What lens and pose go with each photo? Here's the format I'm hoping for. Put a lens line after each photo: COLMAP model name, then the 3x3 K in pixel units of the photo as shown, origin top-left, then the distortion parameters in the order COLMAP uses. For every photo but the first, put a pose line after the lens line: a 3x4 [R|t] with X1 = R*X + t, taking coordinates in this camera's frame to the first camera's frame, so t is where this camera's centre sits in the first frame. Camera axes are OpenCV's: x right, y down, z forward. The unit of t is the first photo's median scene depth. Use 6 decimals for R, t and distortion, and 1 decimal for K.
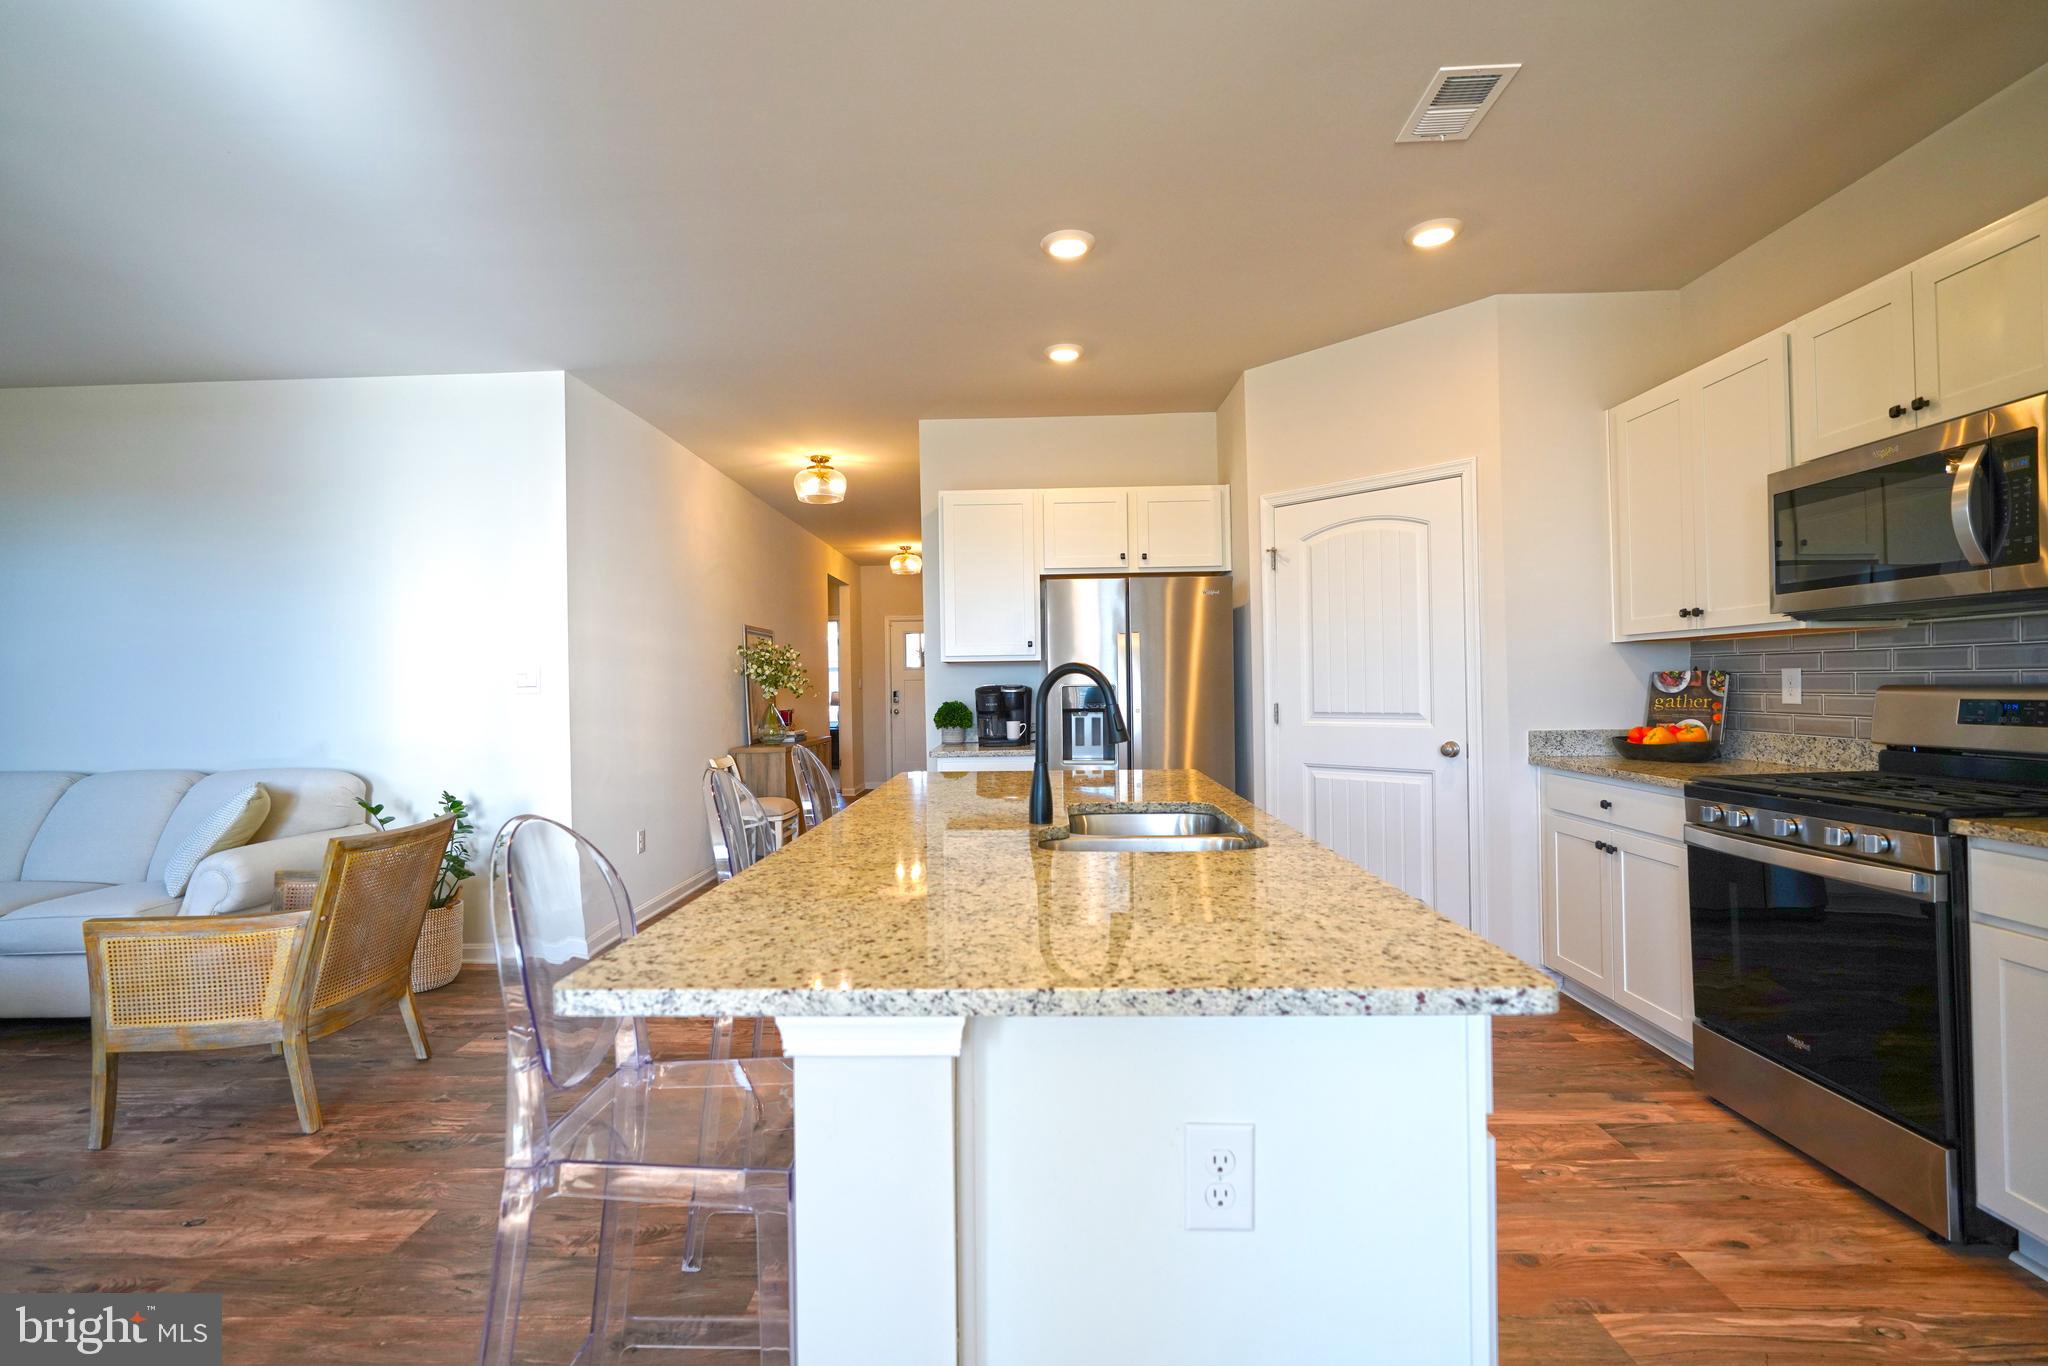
lens RADIAL K [[915.0, 0, 1010.4], [0, 915.0, 680.5], [0, 0, 1]] dist [-0.015859, 0.006156]
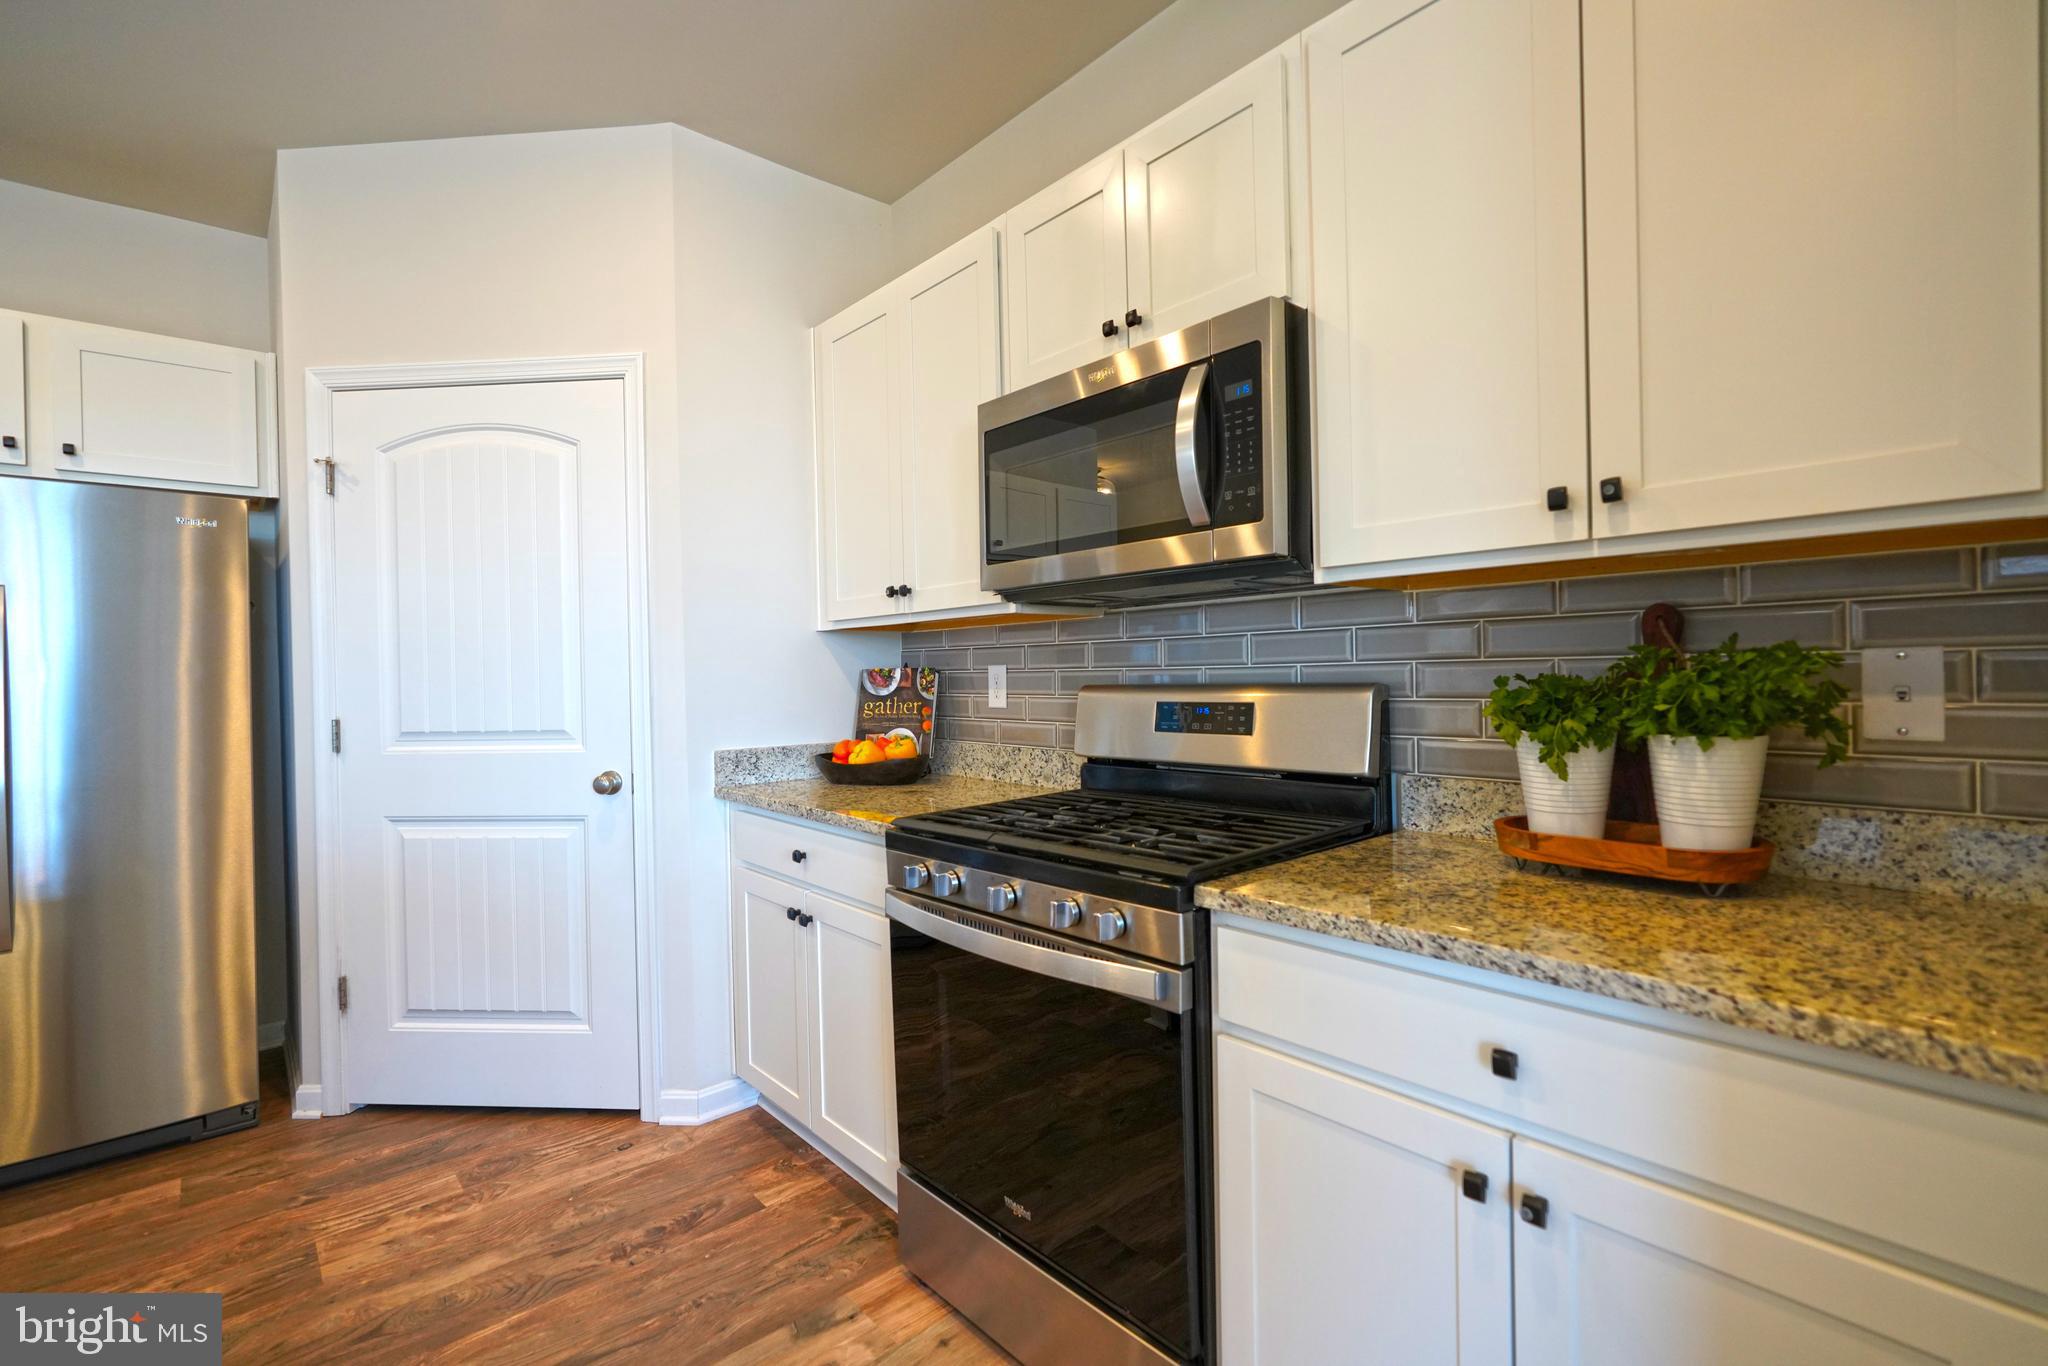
lens RADIAL K [[915.0, 0, 1015.9], [0, 915.0, 681.0], [0, 0, 1]] dist [-0.015859, 0.006156]
pose [[0.731656, -0.001942, 0.681671, 0.275431], [0.001789, 0.999998, 0.000928, 0.000288], [-0.681672, 0.000541, 0.731658, 0.342749]]
